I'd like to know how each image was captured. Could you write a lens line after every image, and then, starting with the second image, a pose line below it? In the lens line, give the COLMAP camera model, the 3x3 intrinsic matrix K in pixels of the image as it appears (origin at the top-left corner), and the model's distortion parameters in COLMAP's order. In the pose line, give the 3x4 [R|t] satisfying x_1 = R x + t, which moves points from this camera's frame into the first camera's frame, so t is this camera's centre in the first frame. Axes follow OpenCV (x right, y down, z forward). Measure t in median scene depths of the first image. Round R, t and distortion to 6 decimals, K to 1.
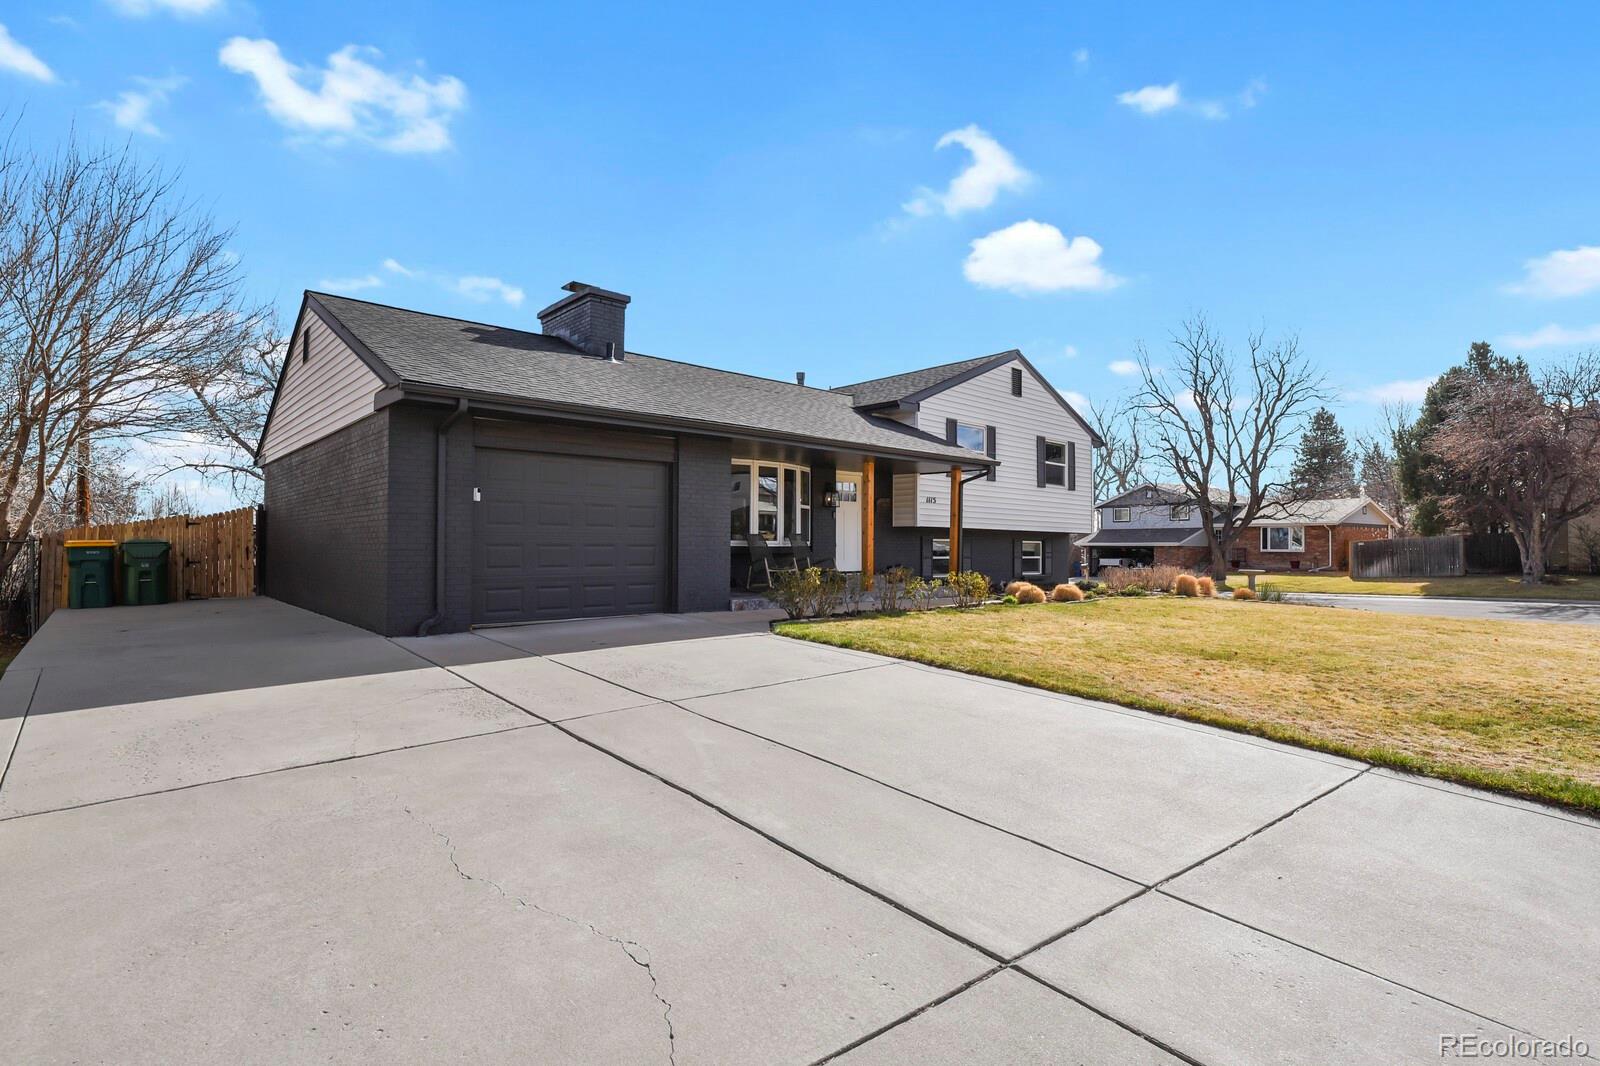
lens RADIAL K [[776.3, 0, 798.0], [0, 776.3, 537.3], [0, 0, 1]] dist [-0.012359, -0.003721]
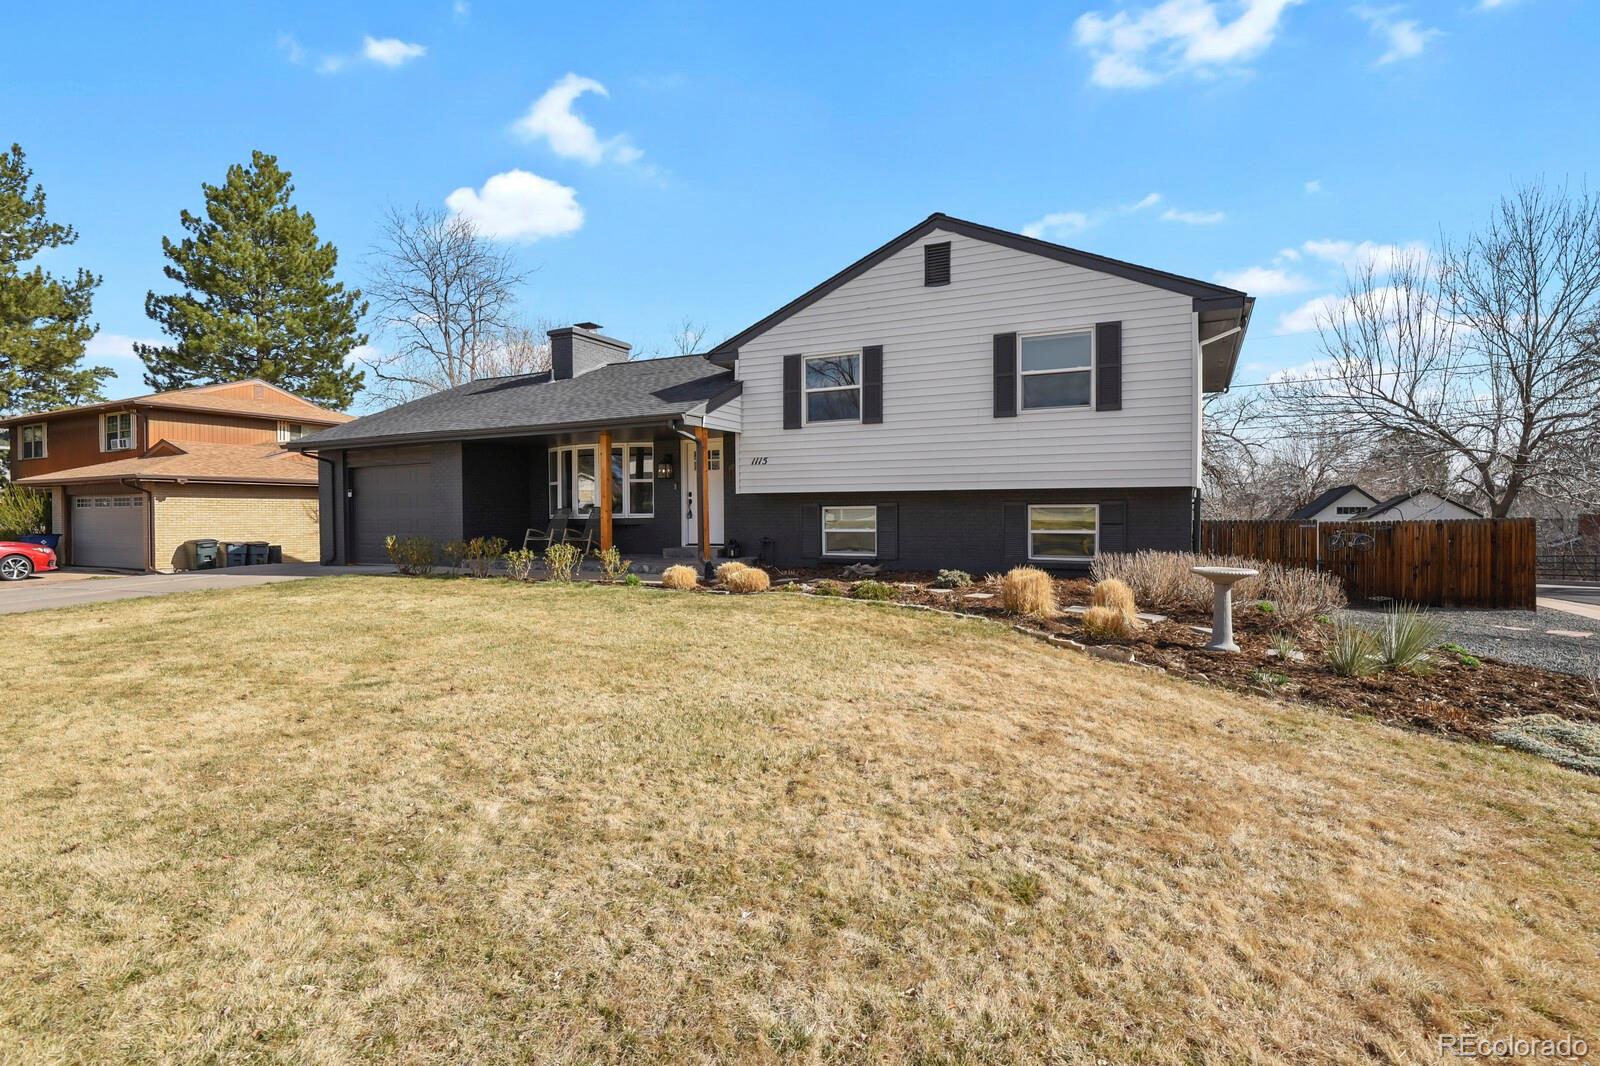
lens RADIAL K [[776.3, 0, 793.1], [0, 776.3, 521.2], [0, 0, 1]] dist [-0.012359, -0.003721]
pose [[0.364959, -0.006743, -0.930999, 0.965784], [0.017410, 0.999848, -0.000417, 0.016926], [0.930861, -0.016056, 0.365021, 0.737609]]
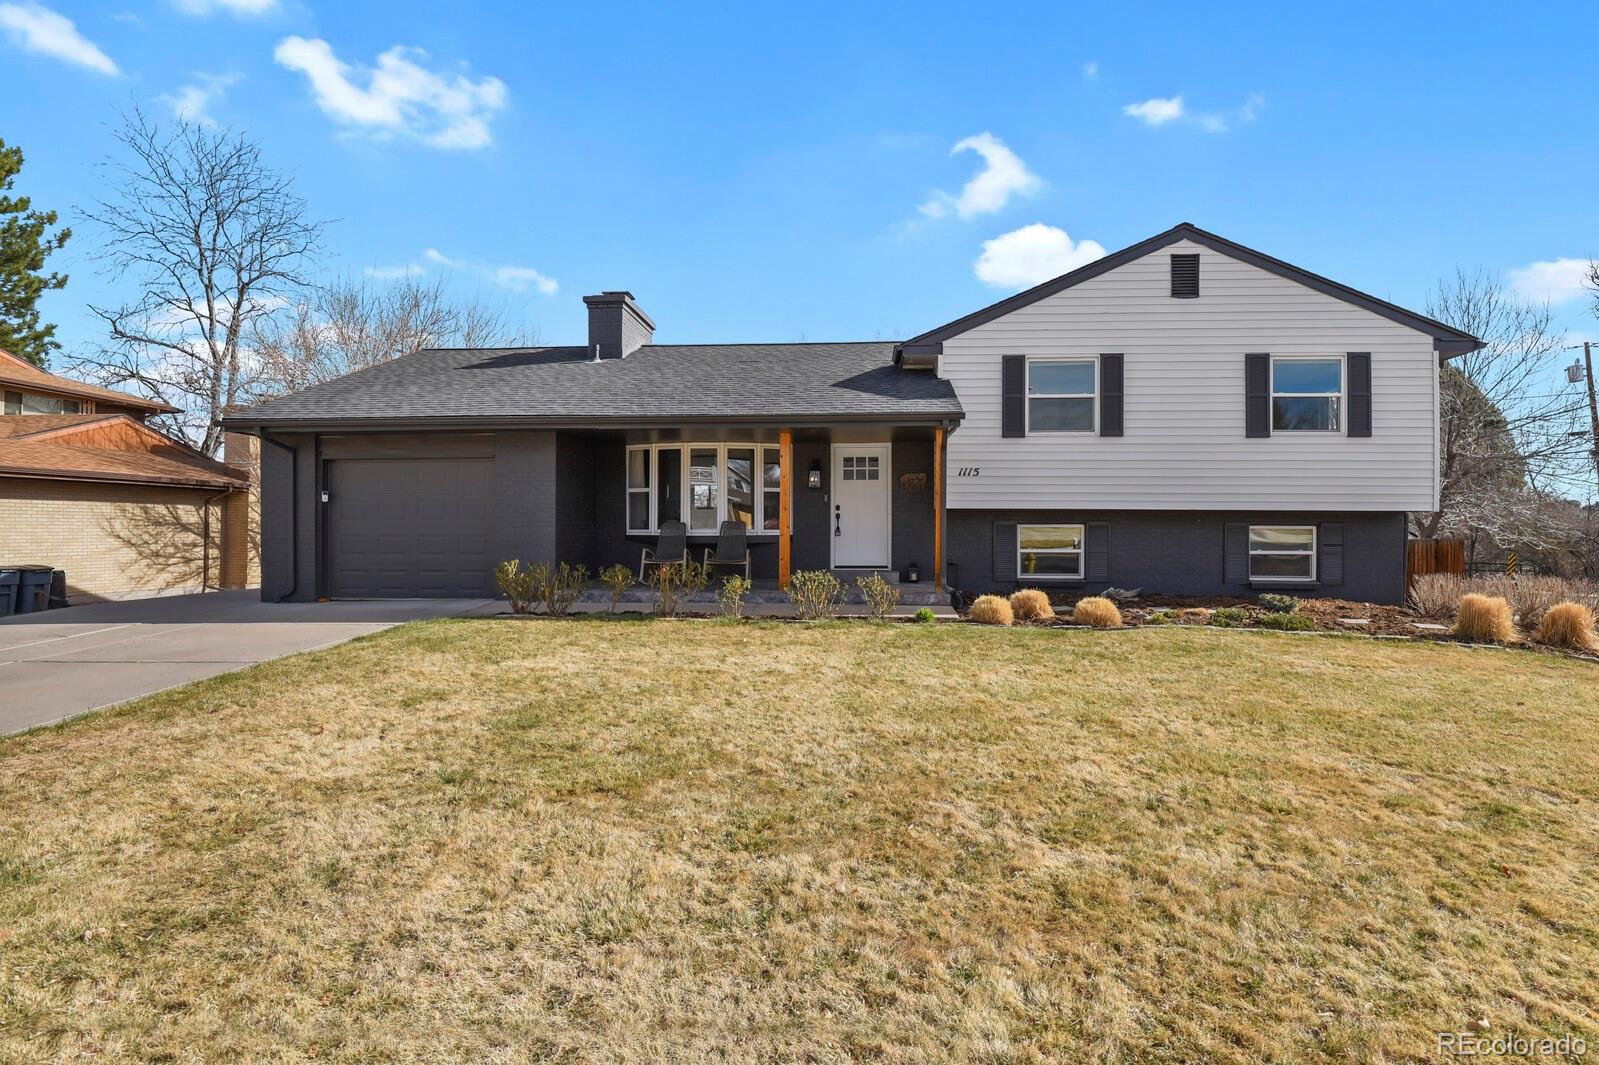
lens RADIAL K [[775.8, 0, 805.0], [0, 775.8, 535.6], [0, 0, 1]] dist [-0.012359, -0.003721]
pose [[0.688632, -0.006365, -0.725083, 0.599269], [0.010409, 0.999945, 0.001109, 0.009216], [0.725037, -0.008311, 0.688660, 0.389218]]
